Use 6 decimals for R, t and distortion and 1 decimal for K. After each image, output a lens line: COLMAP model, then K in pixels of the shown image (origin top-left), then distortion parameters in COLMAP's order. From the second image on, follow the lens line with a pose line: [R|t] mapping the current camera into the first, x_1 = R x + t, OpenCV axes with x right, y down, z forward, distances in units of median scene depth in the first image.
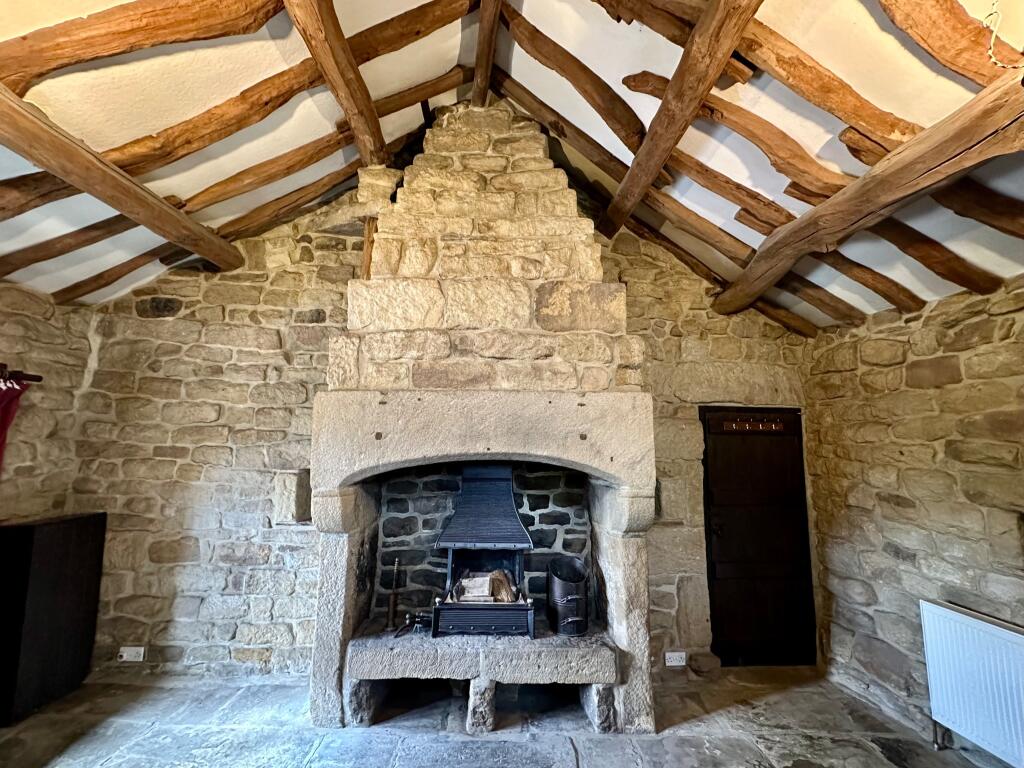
lens RADIAL K [[420.7, 0, 512.0], [0, 420.7, 384.0], [0, 0, 1]] dist [-0.000625, 0.000184]
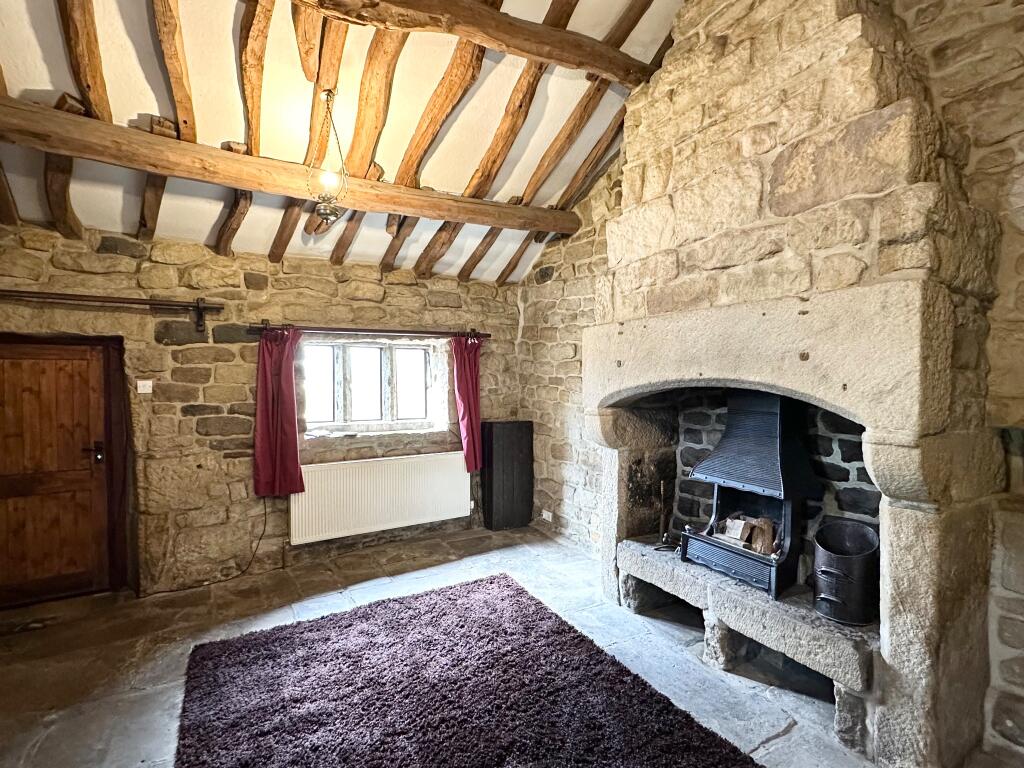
lens RADIAL K [[512.5, 0, 521.4], [0, 512.5, 384.9], [0, 0, 1]] dist [-0.000184, 0.000306]
pose [[0.478895, 0.005600, -0.877854, 0.666748], [0.115821, 0.990835, 0.069505, 0.051612], [0.870198, -0.134959, 0.473858, 0.131026]]
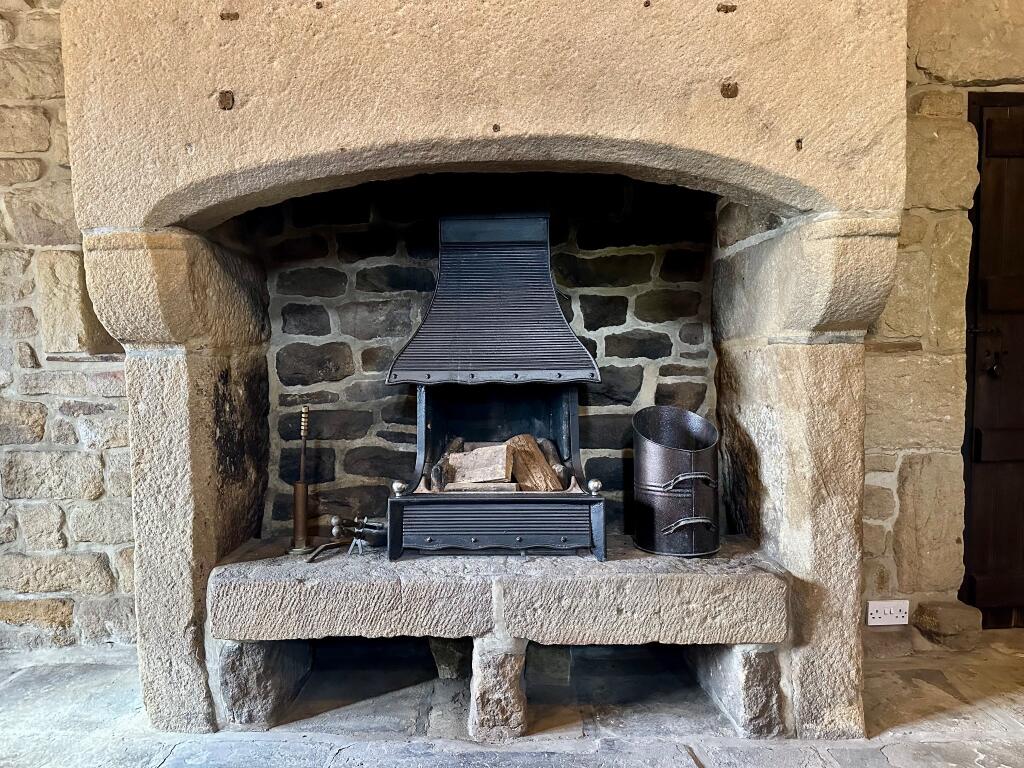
lens RADIAL K [[708.7, 0, 510.1], [0, 708.7, 383.1], [0, 0, 1]] dist [0.095303, -0.128533]
pose [[0.999343, -0.022125, -0.028722, -0.025574], [0.027342, 0.980162, 0.196304, 0.241195], [0.023809, -0.196960, 0.980122, 0.244607]]
